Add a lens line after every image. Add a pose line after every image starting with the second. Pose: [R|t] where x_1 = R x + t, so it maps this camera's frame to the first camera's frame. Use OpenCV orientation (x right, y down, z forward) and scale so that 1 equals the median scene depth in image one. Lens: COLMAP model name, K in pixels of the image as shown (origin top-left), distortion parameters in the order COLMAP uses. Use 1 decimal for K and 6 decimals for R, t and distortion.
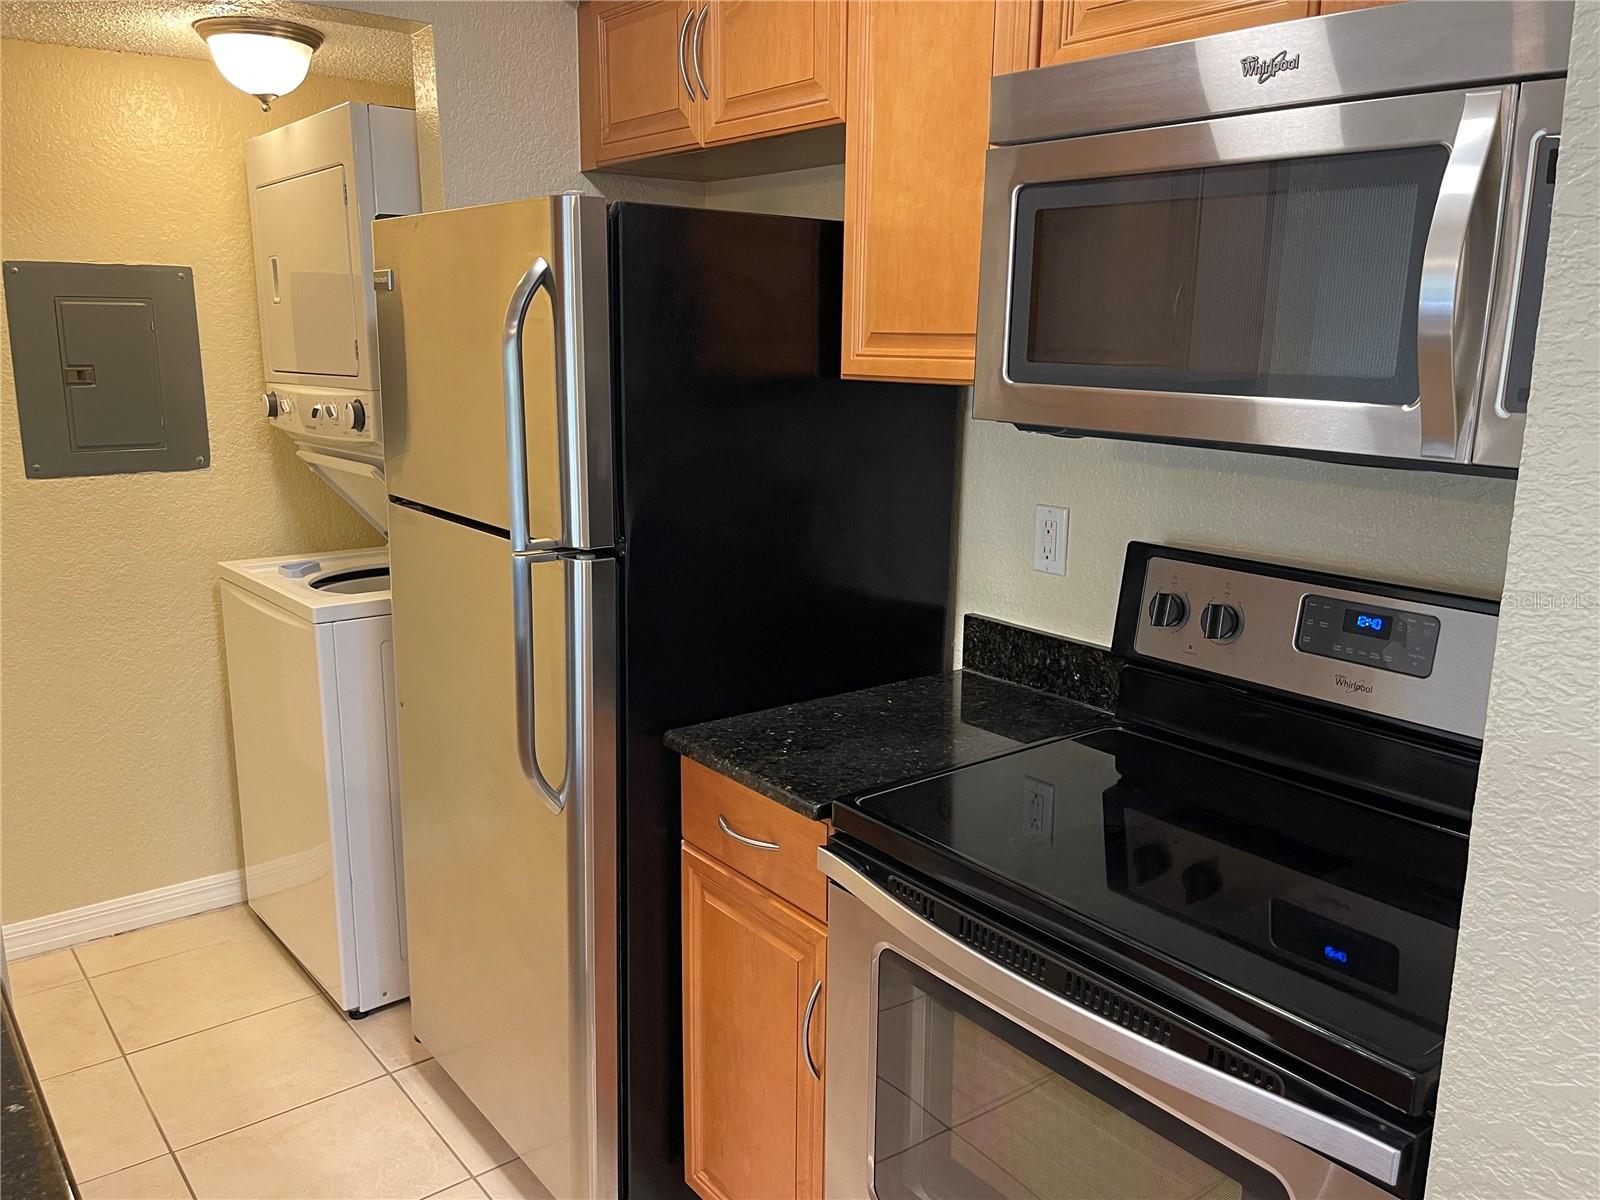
lens RADIAL K [[1255.2, 0, 811.0], [0, 1255.2, 603.6], [0, 0, 1]] dist [0.066475, -0.083747]
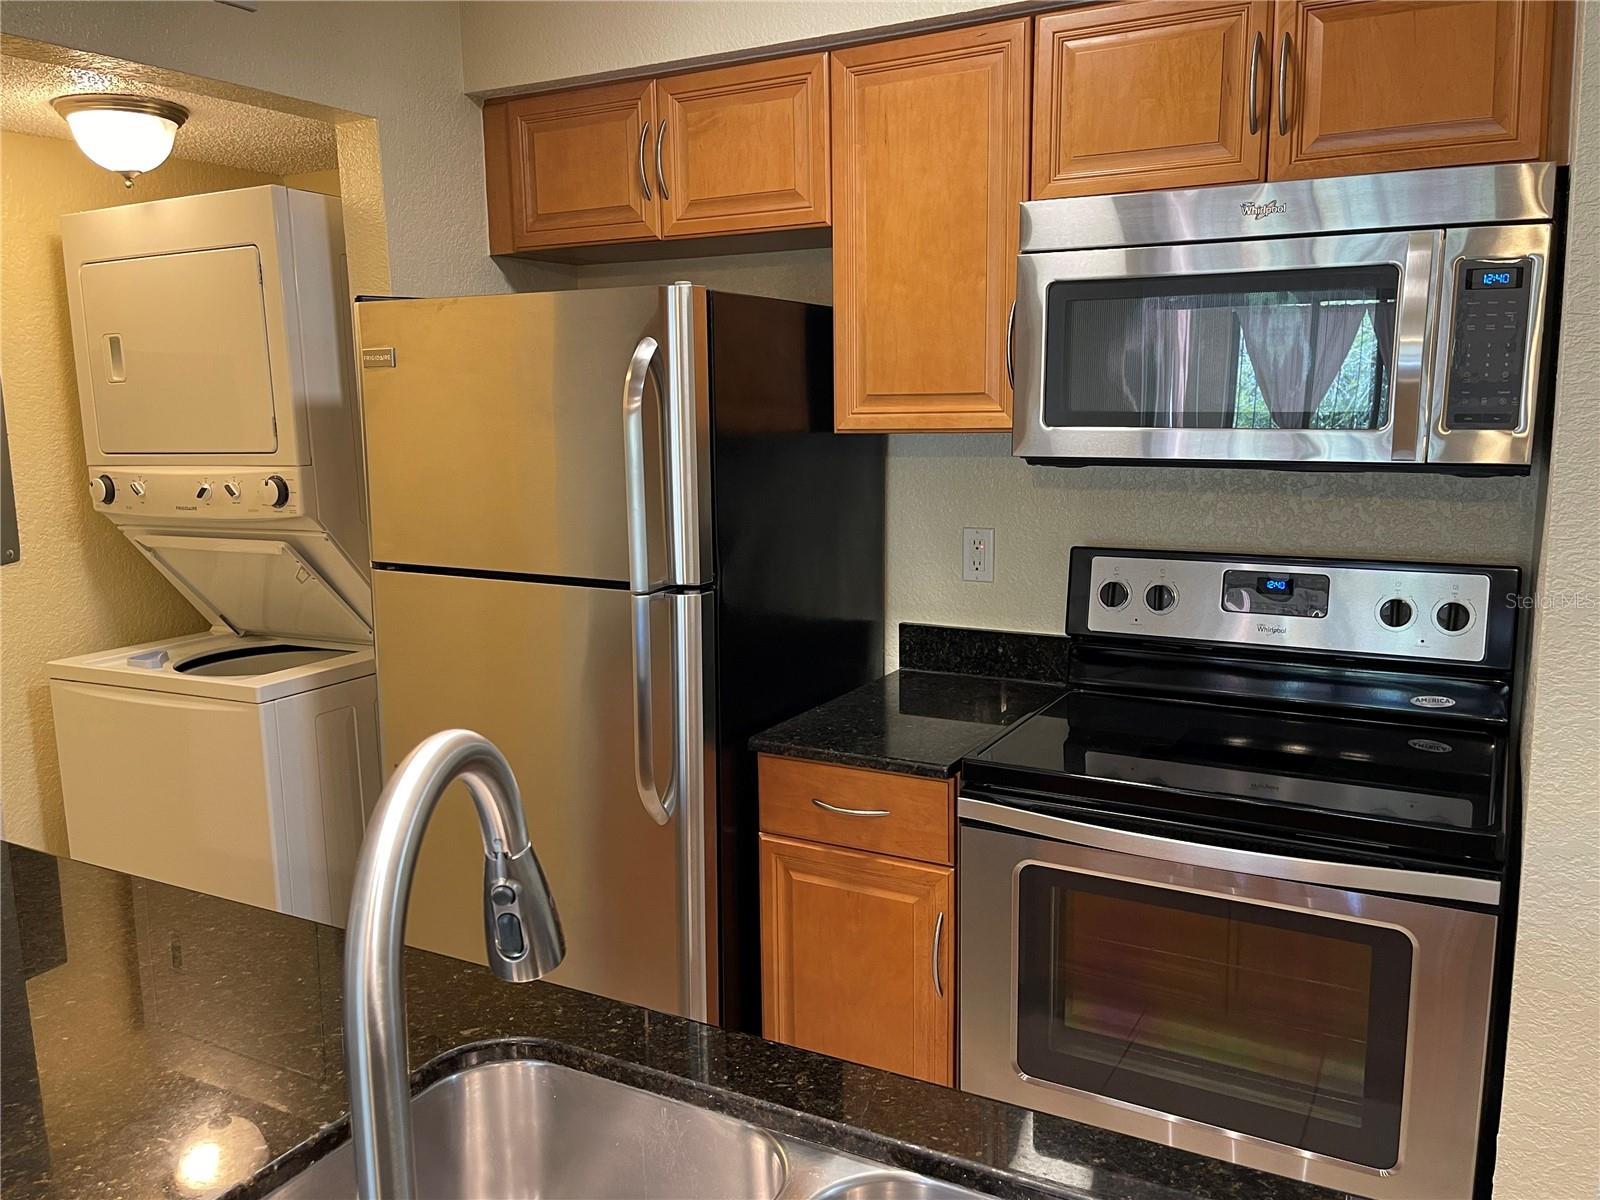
lens RADIAL K [[1255.2, 0, 797.3], [0, 1255.2, 601.9], [0, 0, 1]] dist [0.066475, -0.083747]
pose [[0.922207, -0.087893, 0.376575, -0.422252], [0.106816, 0.993837, -0.029625, 0.013251], [-0.371651, 0.067544, 0.925912, -0.084524]]
